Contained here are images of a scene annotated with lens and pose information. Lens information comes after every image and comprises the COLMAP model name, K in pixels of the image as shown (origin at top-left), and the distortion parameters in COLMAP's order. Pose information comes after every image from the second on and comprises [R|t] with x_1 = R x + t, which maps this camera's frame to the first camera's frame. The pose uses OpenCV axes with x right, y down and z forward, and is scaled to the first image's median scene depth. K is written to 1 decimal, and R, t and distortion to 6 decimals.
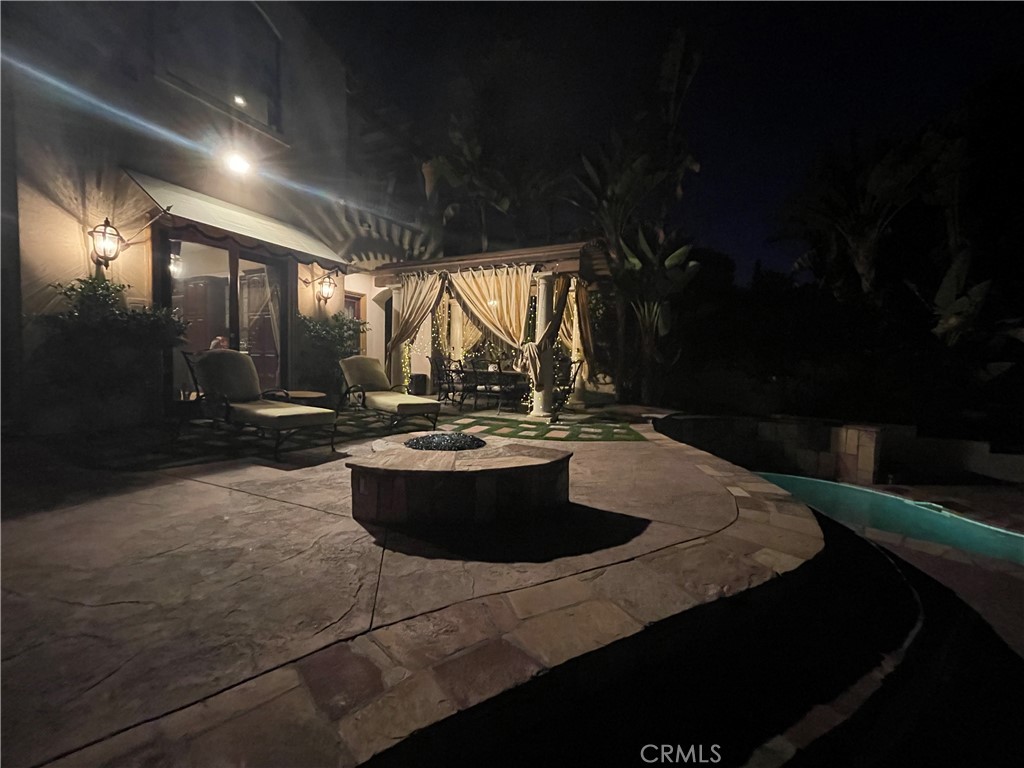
lens RADIAL K [[415.3, 0, 507.4], [0, 415.3, 384.8], [0, 0, 1]] dist [-0.000363, 0.000218]
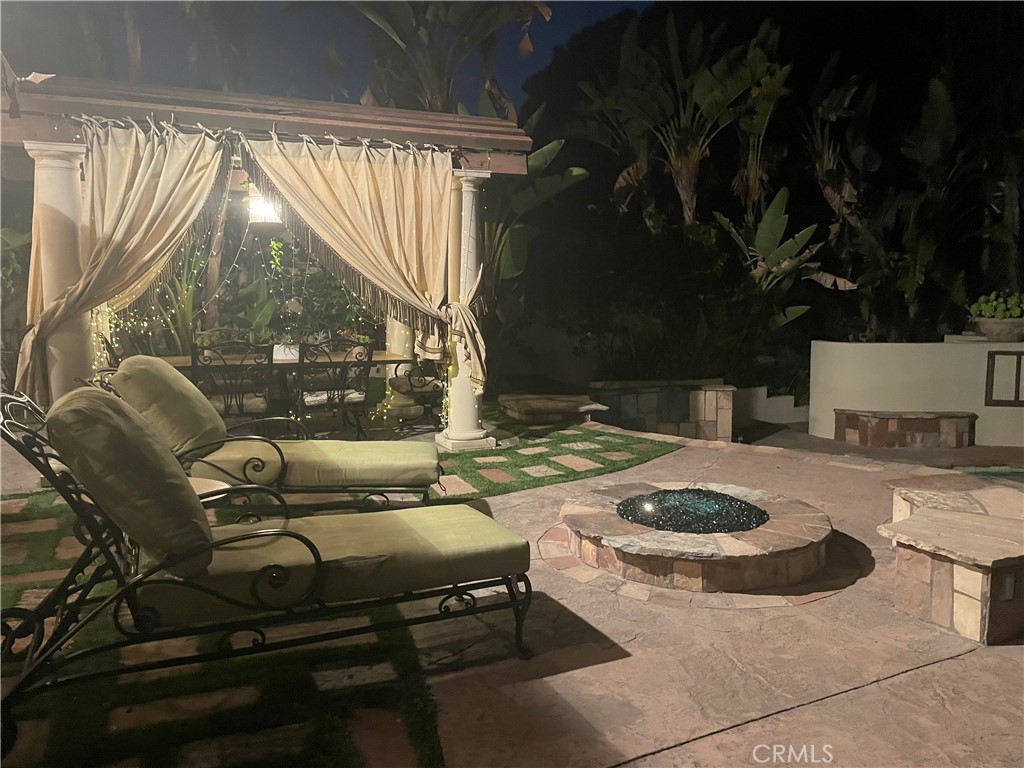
lens RADIAL K [[771.5, 0, 513.9], [0, 771.5, 377.8], [0, 0, 1]] dist [0.095620, -0.104593]
pose [[0.636507, -0.109996, 0.763387, -0.619687], [0.067636, 0.993925, 0.086819, -0.082522], [-0.768300, -0.003628, 0.640080, 0.296832]]
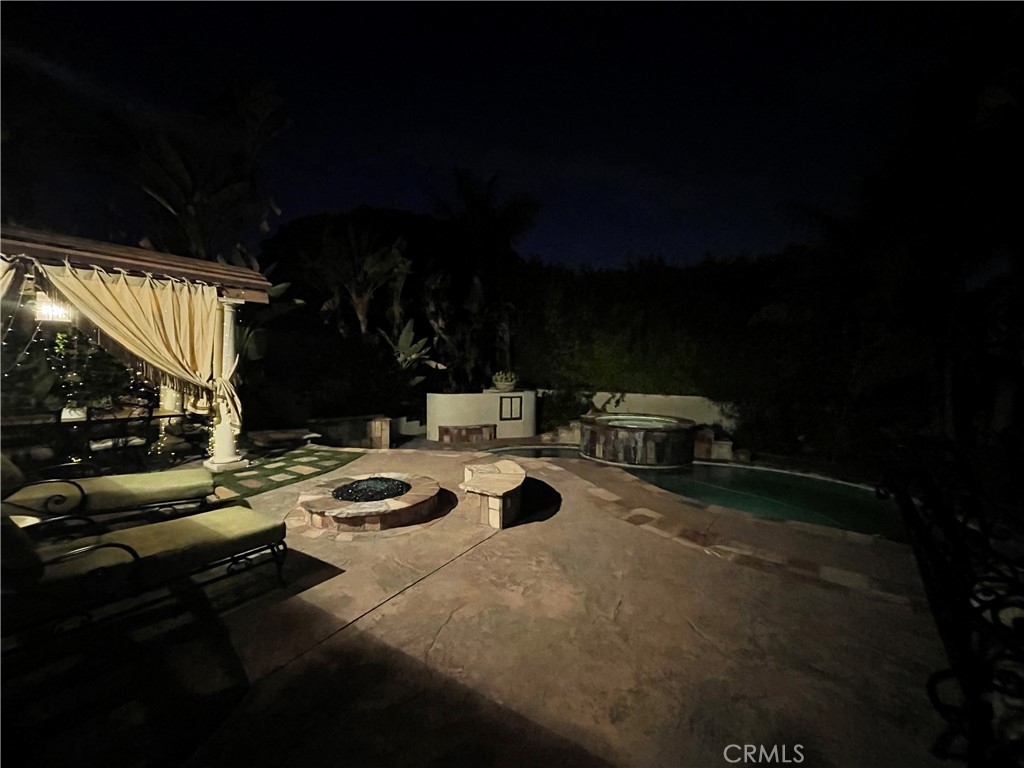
lens RADIAL K [[415.3, 0, 507.4], [0, 415.3, 384.8], [0, 0, 1]] dist [-0.000363, 0.000218]
pose [[0.132675, -0.067260, 0.988875, -0.667719], [0.049350, 0.996906, 0.061186, -0.104948], [-0.989930, 0.040683, 0.135583, 0.284082]]
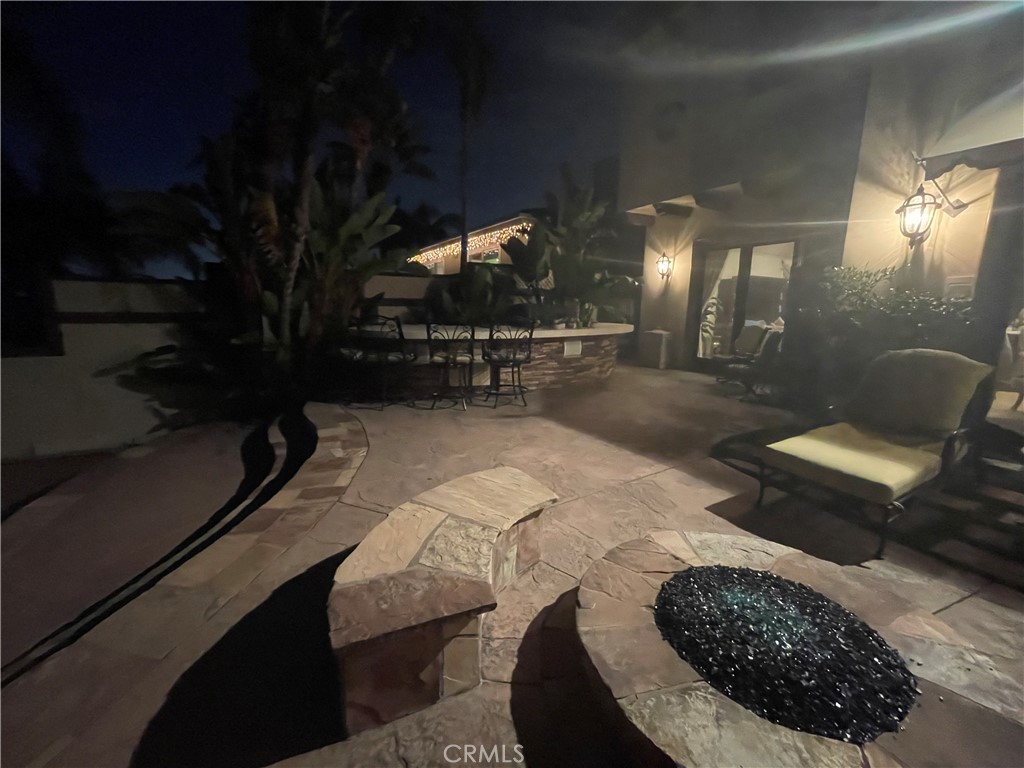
lens RADIAL K [[415.3, 0, 507.4], [0, 415.3, 384.8], [0, 0, 1]] dist [-0.000363, 0.000218]
pose [[-0.565070, 0.124529, -0.815591, 0.153899], [-0.070754, 0.977588, 0.198284, -0.077714], [0.822004, 0.169751, -0.543594, 0.560601]]
